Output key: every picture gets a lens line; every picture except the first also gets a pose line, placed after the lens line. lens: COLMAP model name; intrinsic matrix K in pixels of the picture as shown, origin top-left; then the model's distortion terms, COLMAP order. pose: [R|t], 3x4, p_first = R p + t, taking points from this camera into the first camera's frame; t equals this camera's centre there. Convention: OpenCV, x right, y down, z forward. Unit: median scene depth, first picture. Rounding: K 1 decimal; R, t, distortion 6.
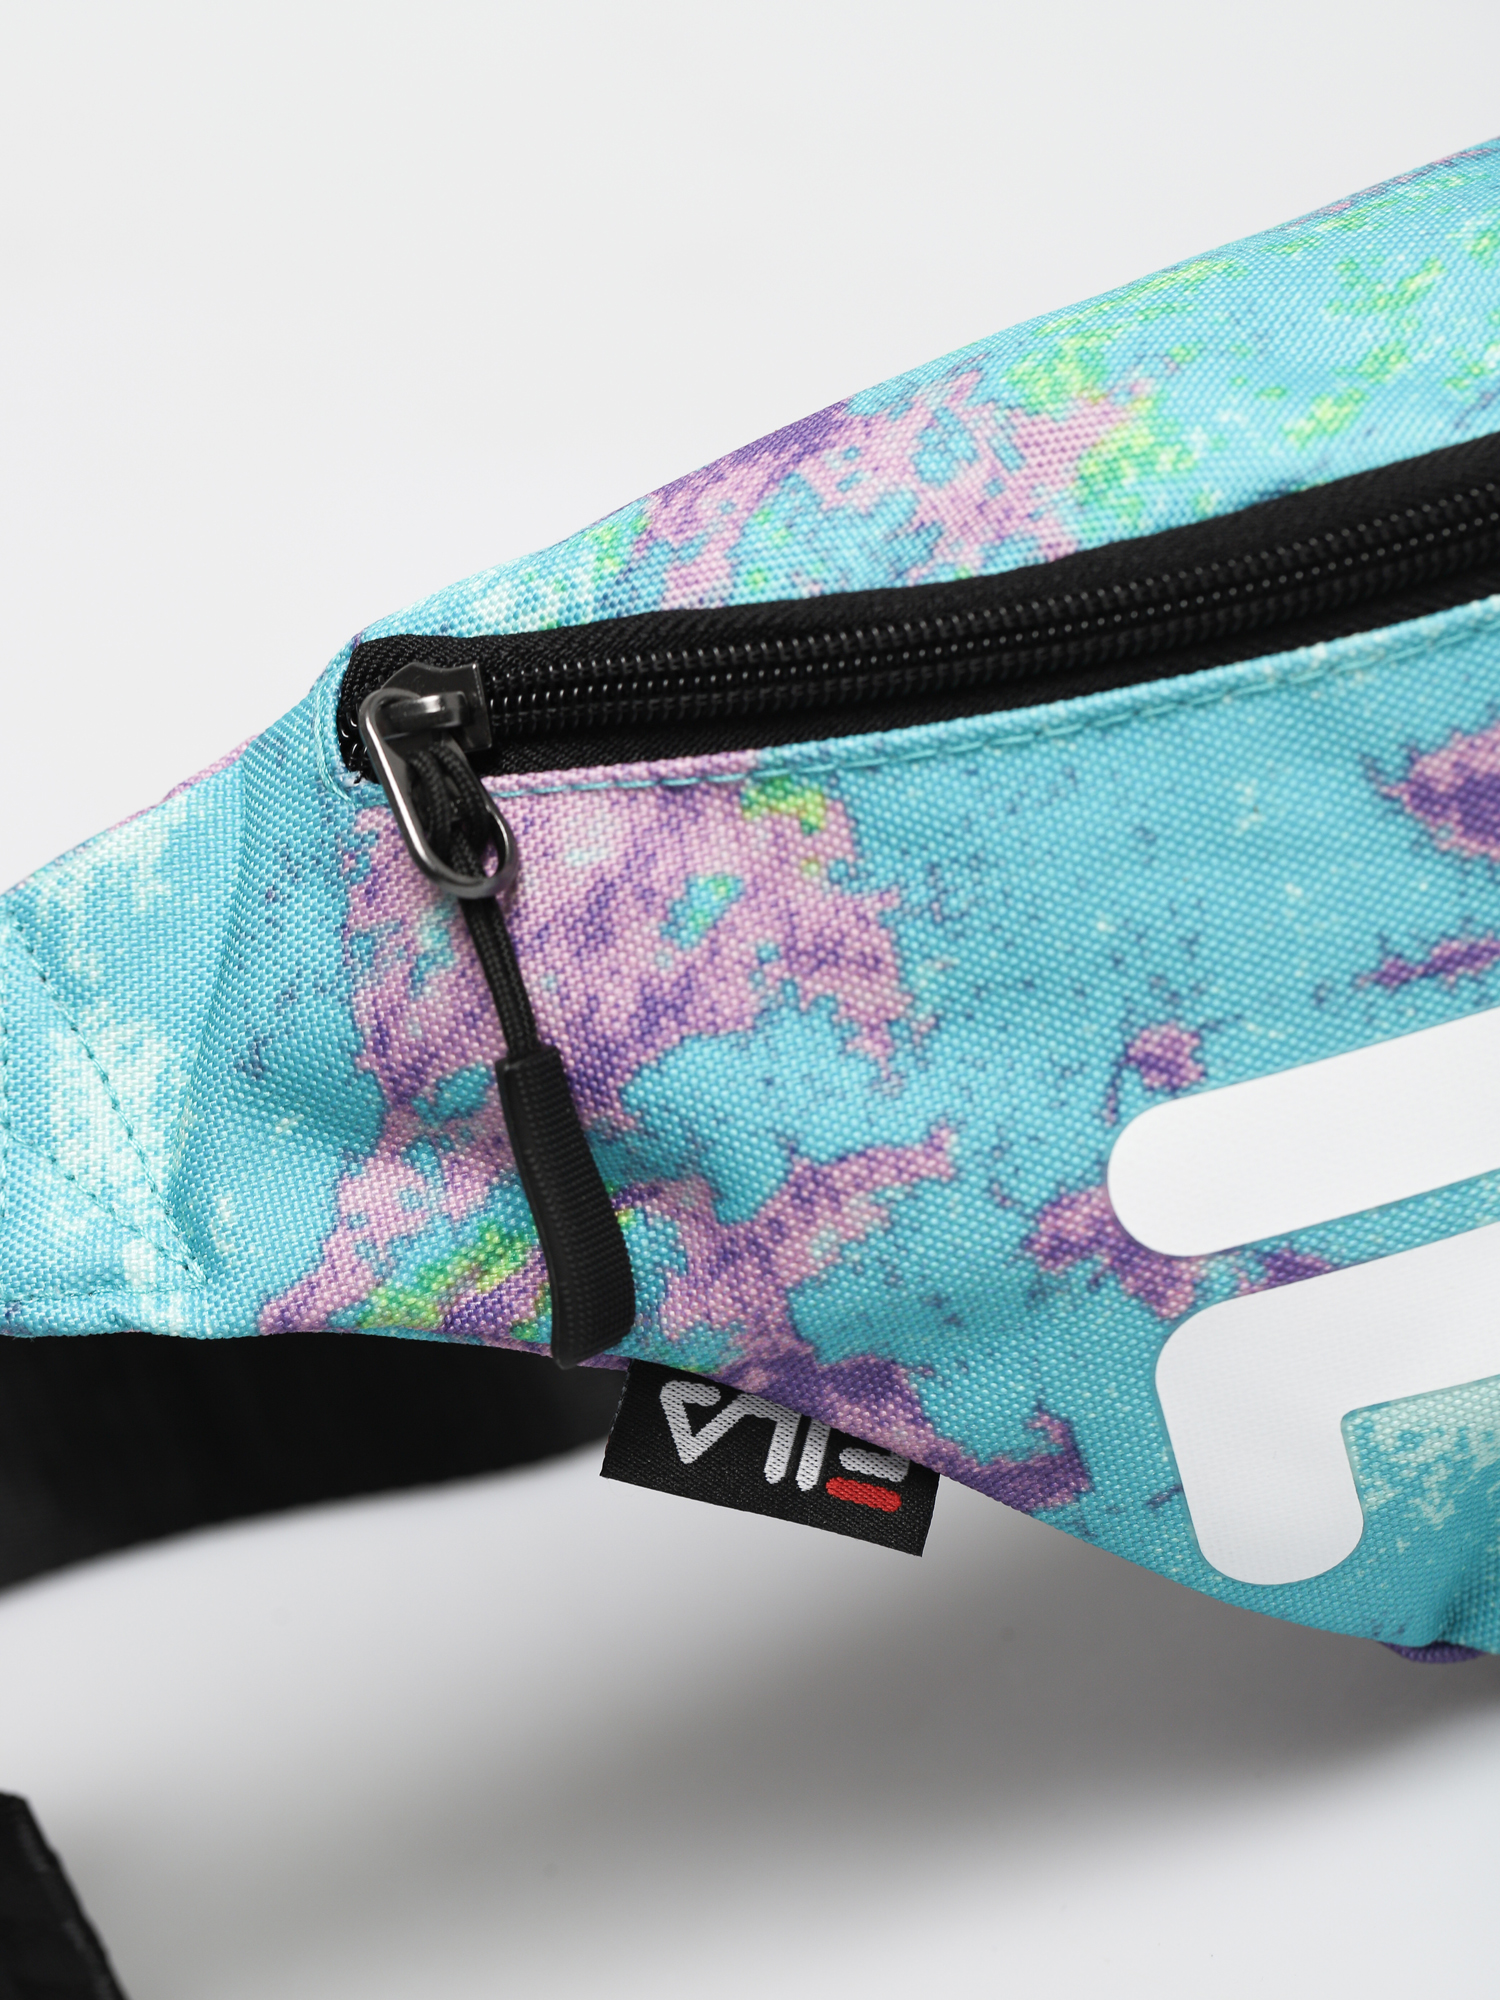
lens RADIAL K [[5655.2, 0, 750.0], [0, 5655.2, 1000.0], [0, 0, 1]] dist [0.154562, -0.265886]
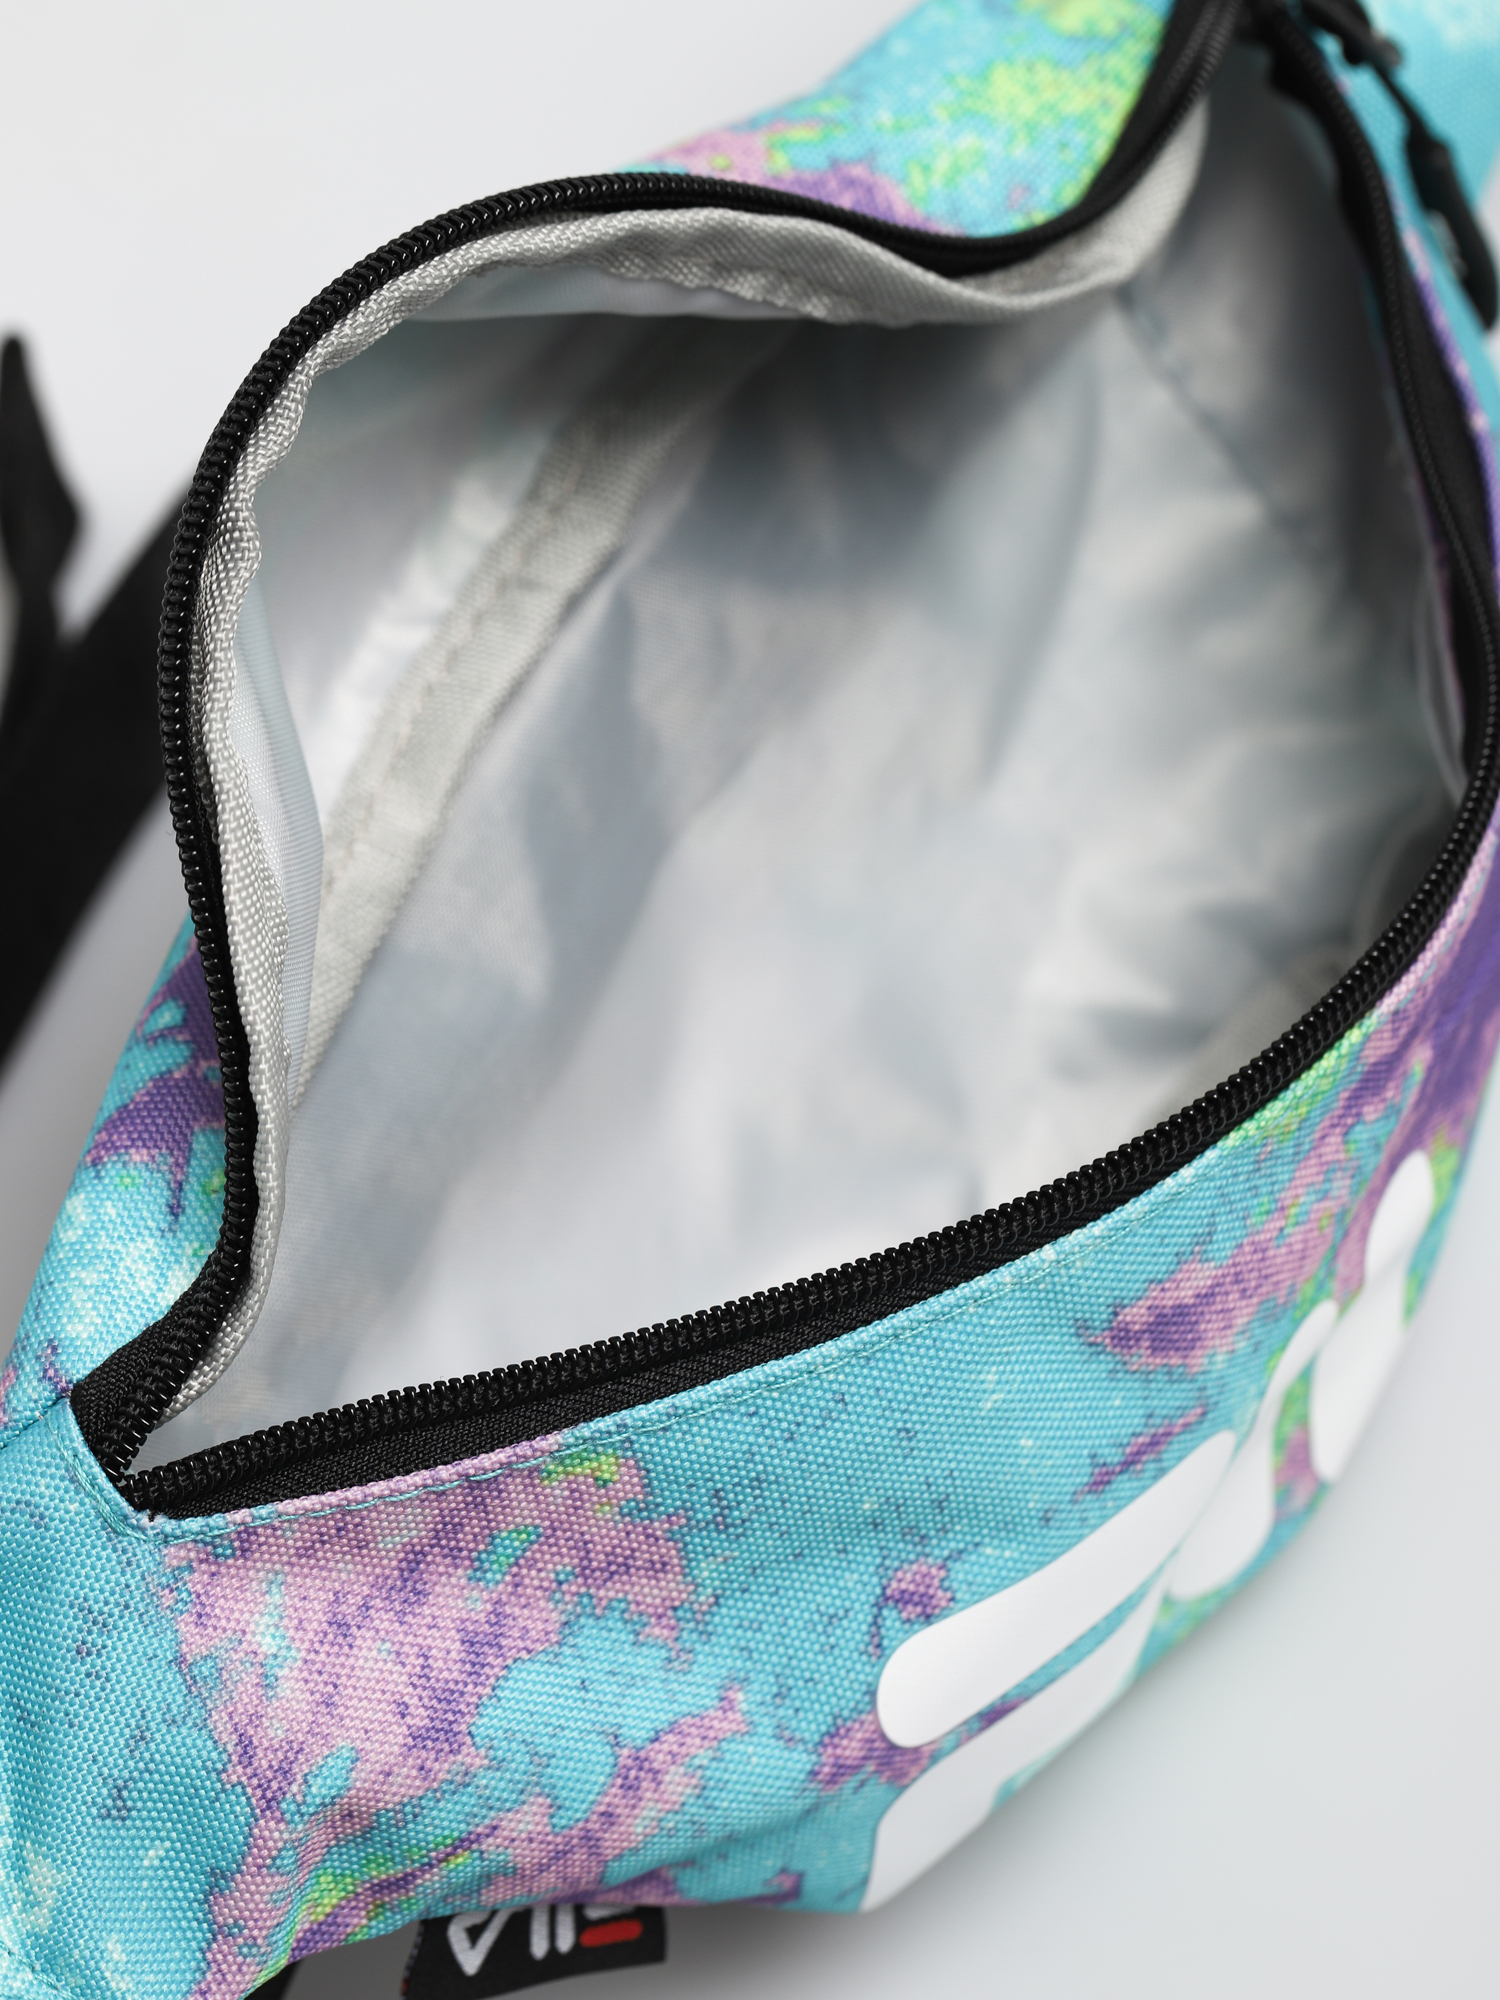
lens RADIAL K [[5630.2, 0, 750.0], [0, 5630.2, 1000.0], [0, 0, 1]] dist [-0.078677, 102.896613]
pose [[0.987570, -0.152544, 0.037883, 0.015246], [0.156251, 0.978941, -0.131381, 0.036882], [-0.017044, 0.135667, 0.990608, -0.122687]]
